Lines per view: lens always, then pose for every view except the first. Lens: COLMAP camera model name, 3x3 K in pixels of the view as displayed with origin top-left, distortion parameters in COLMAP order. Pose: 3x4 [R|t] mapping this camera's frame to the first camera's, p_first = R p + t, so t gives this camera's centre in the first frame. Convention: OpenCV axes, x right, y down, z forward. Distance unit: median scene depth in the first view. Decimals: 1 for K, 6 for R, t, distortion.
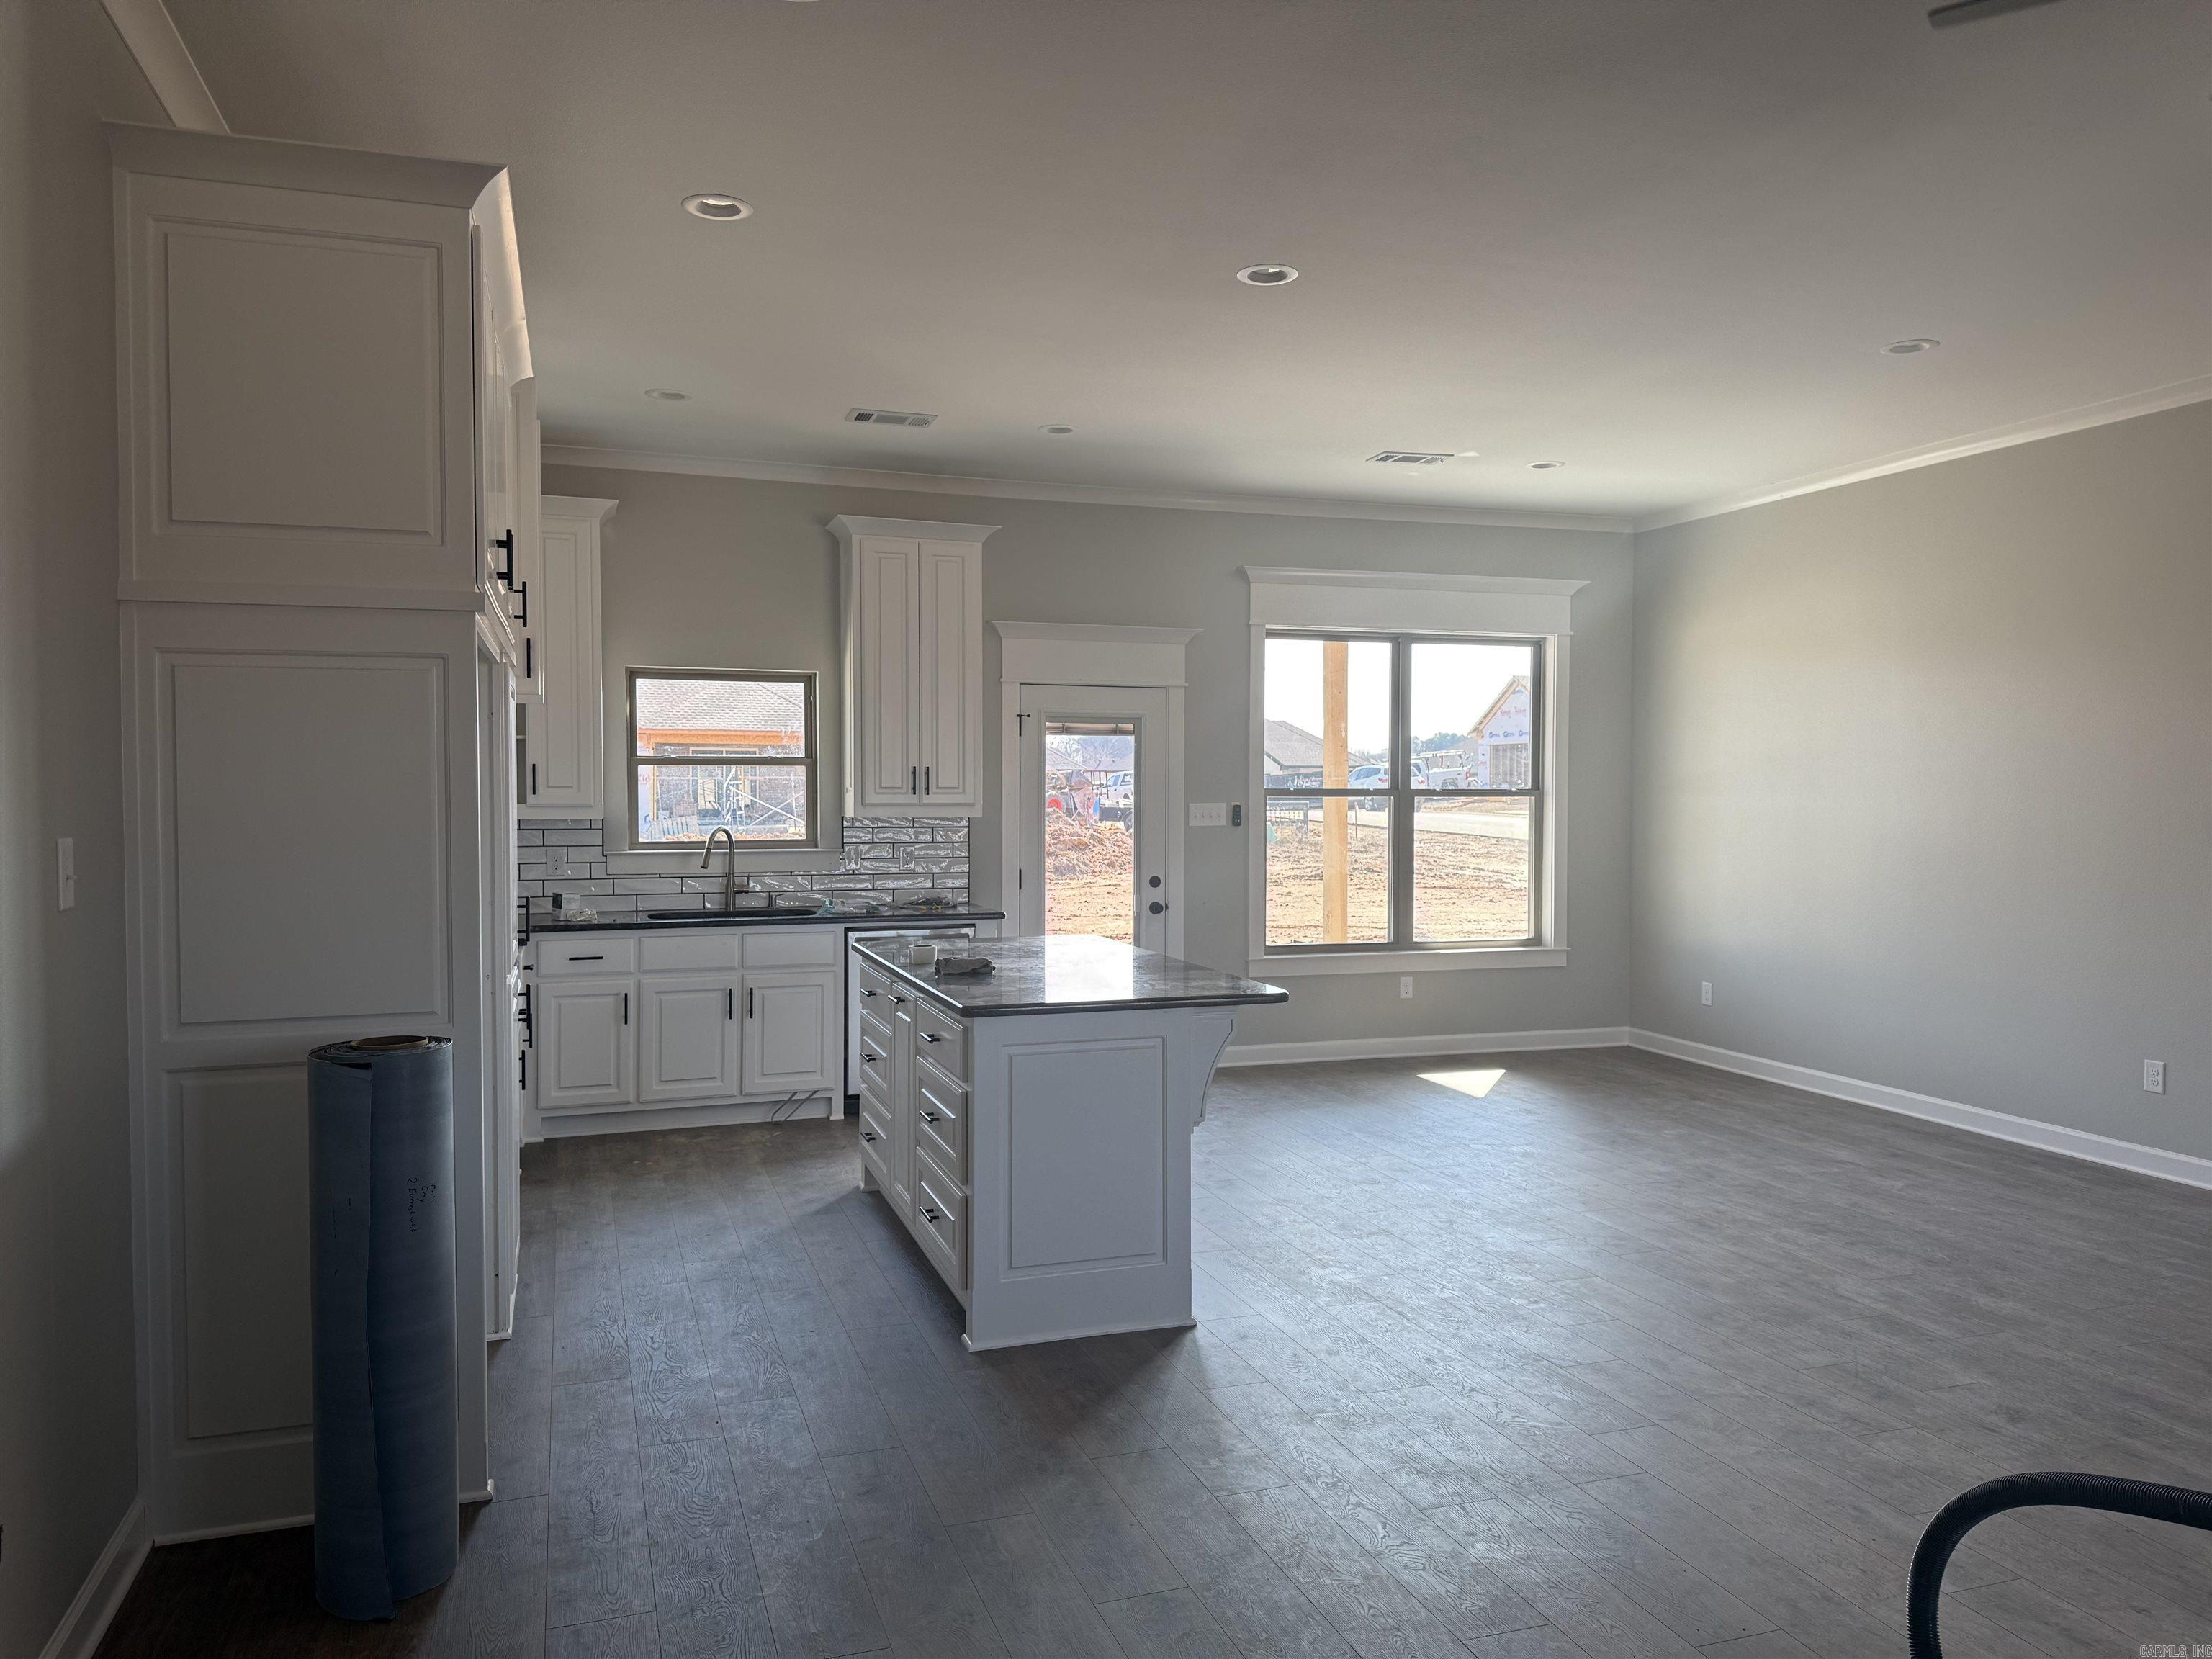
lens RADIAL K [[1543.2, 0, 1094.8], [0, 1543.2, 835.9], [0, 0, 1]] dist [0.137734, -0.193075]
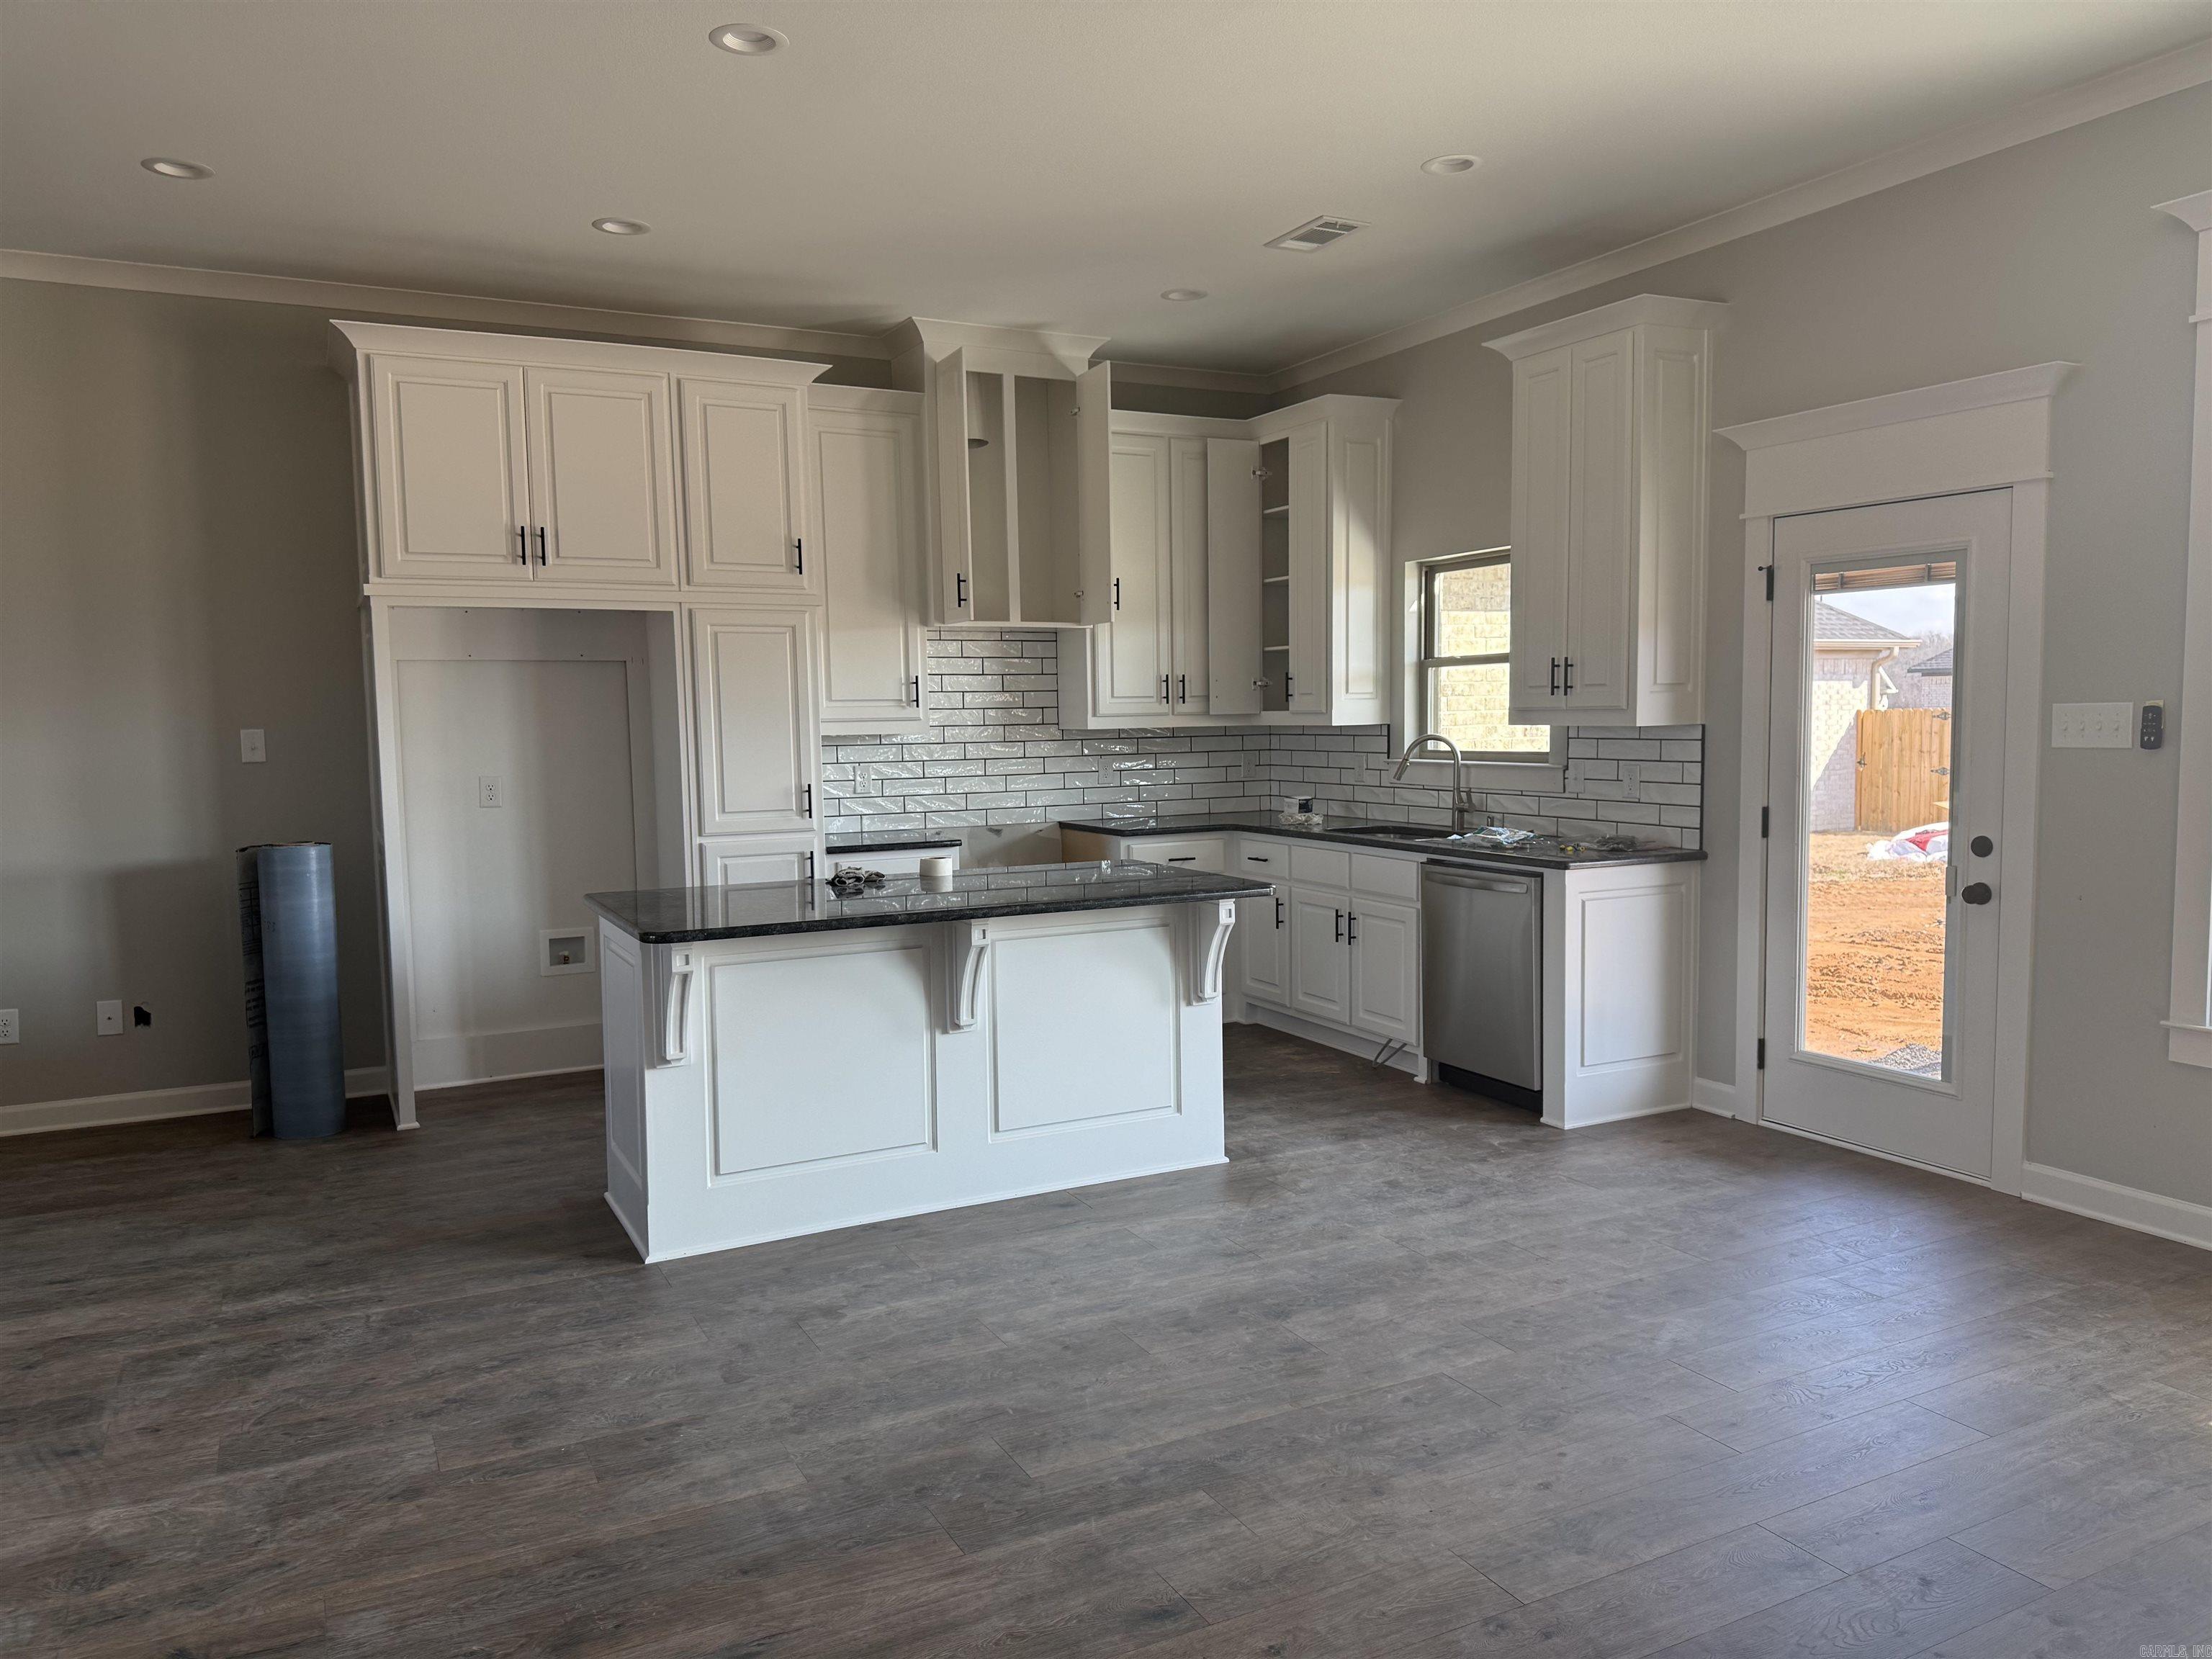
lens RADIAL K [[1543.2, 0, 1094.8], [0, 1543.2, 835.9], [0, 0, 1]] dist [0.137734, -0.193075]
pose [[0.131548, 0.078424, -0.988203, 0.555782], [-0.015309, 0.996908, 0.077077, -0.012521], [0.991192, 0.004989, 0.132342, 0.618961]]
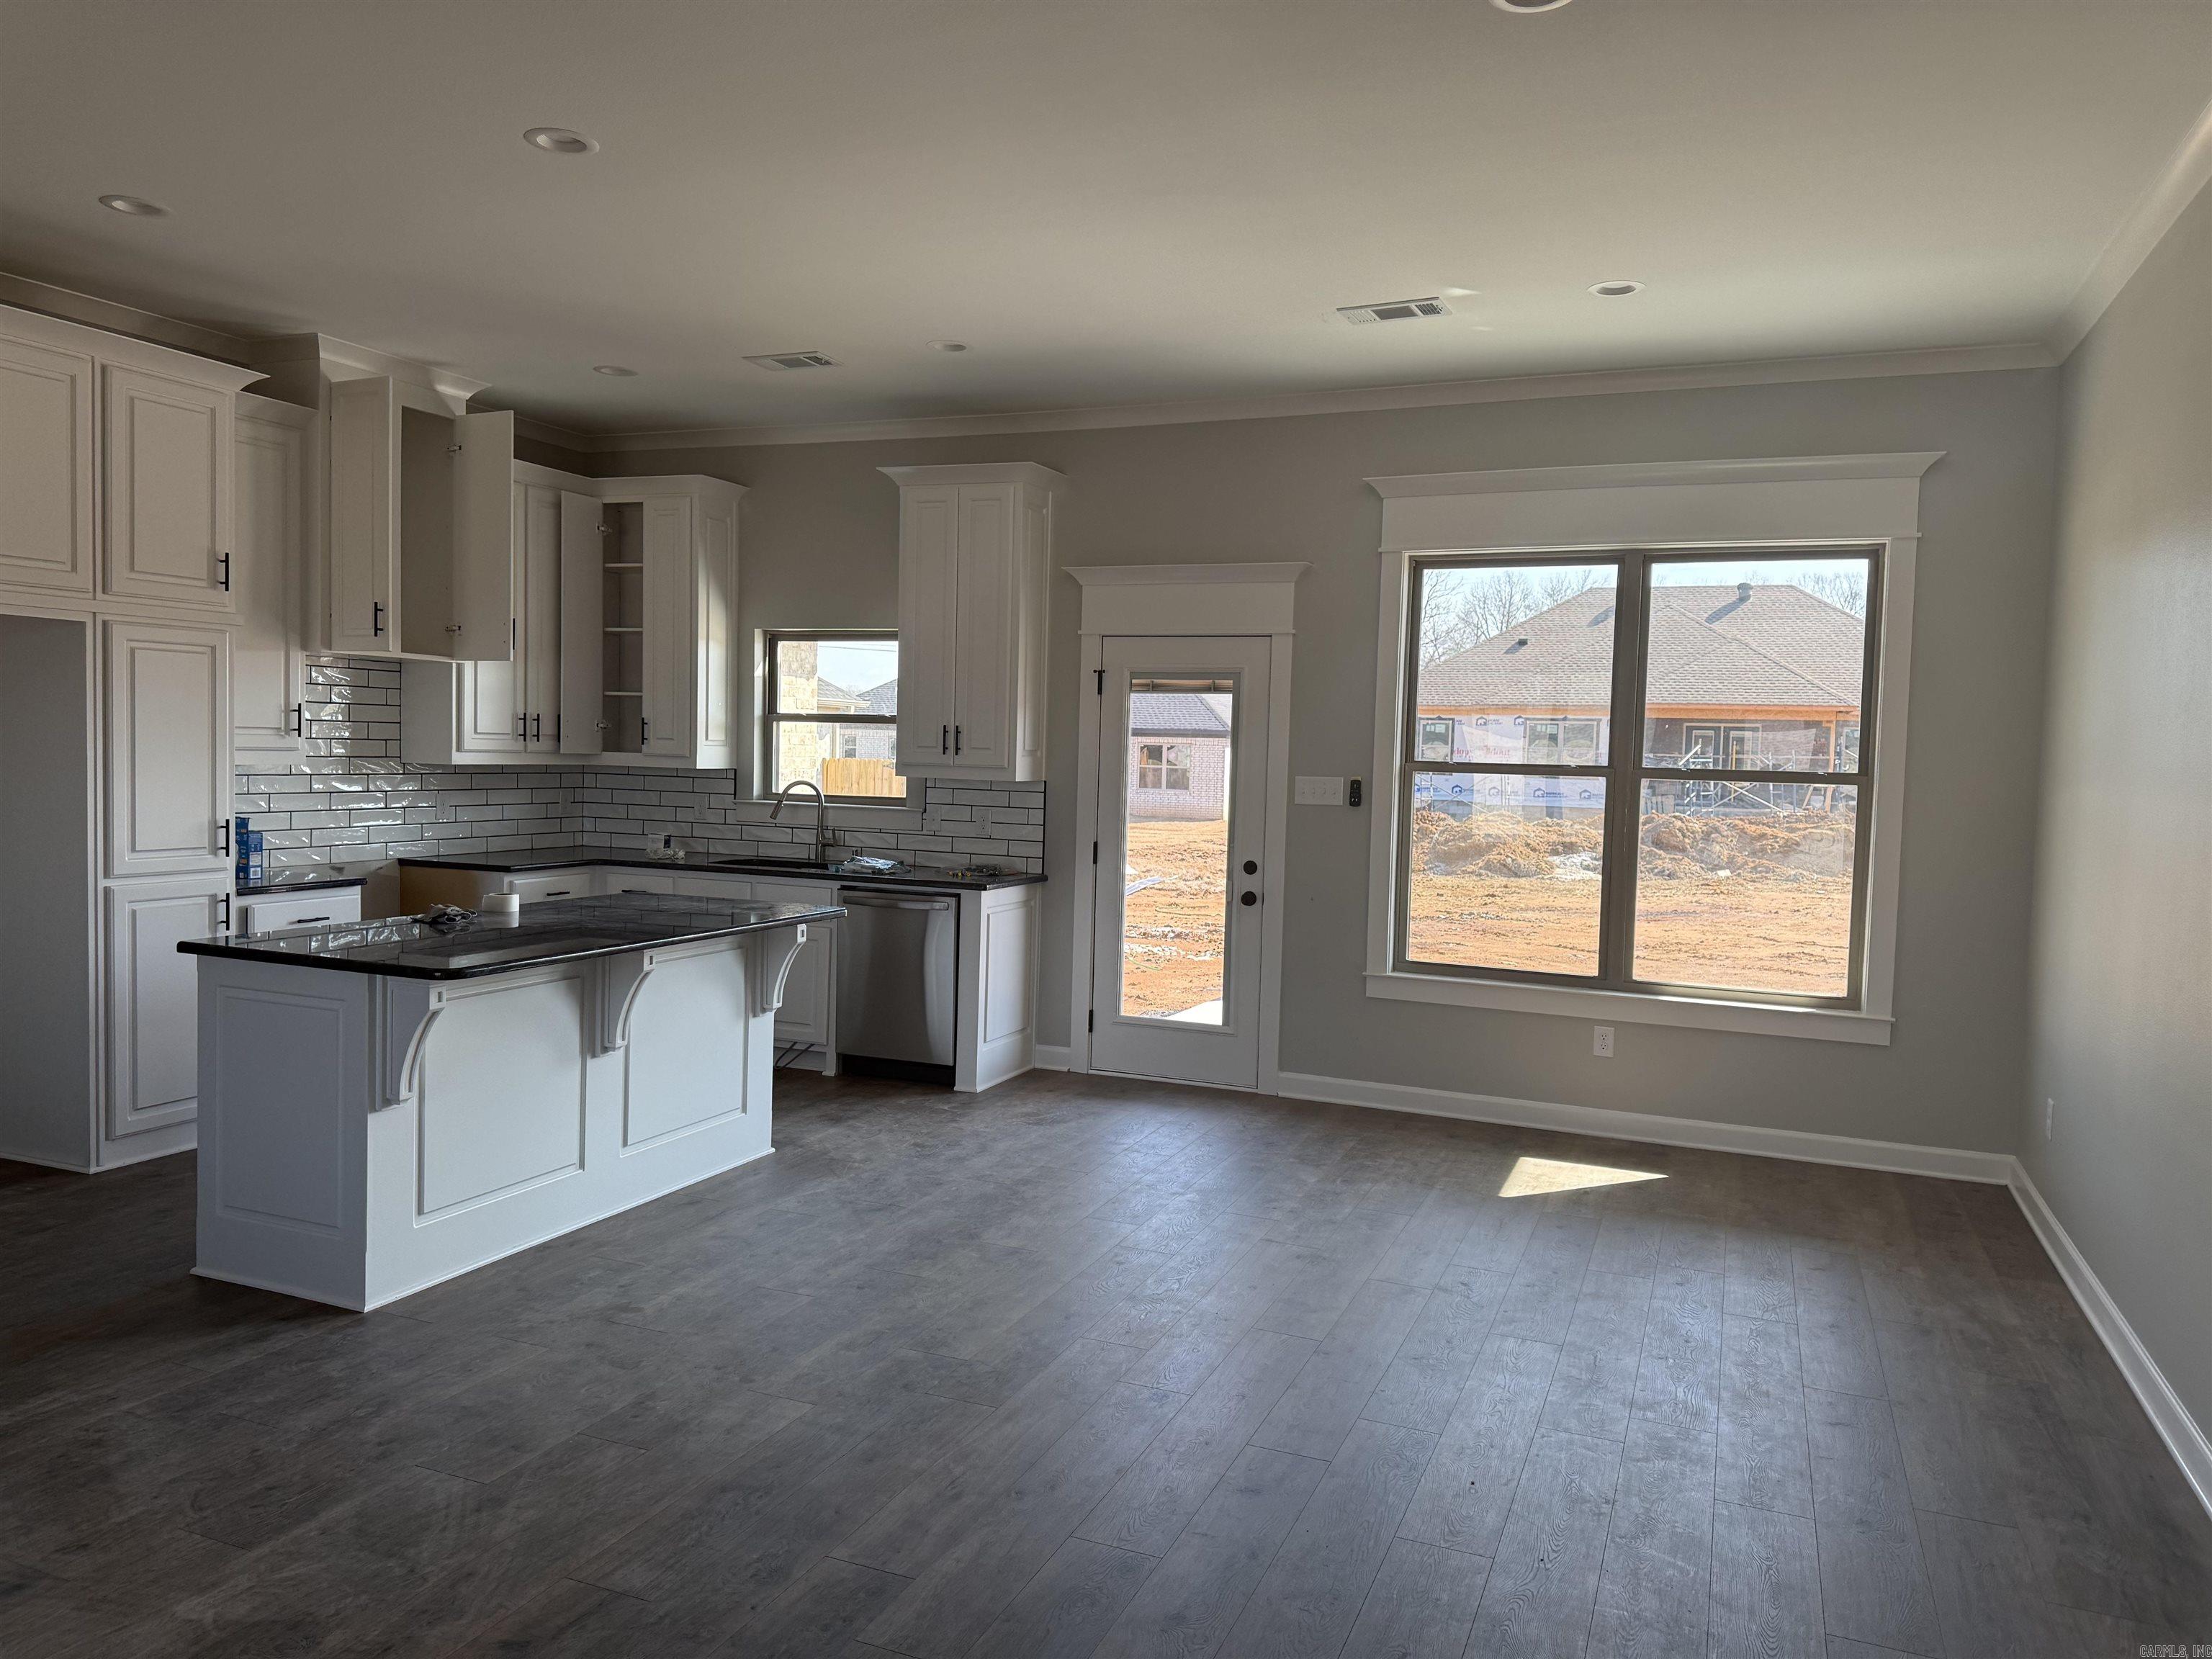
lens RADIAL K [[1537.3, 0, 1094.9], [0, 1537.3, 822.3], [0, 0, 1]] dist [0.077389, -0.105219]
pose [[0.741030, 0.051493, -0.669495, 0.538537], [-0.047622, 0.998575, 0.024093, -0.011072], [0.669781, 0.014029, 0.742426, 0.325956]]
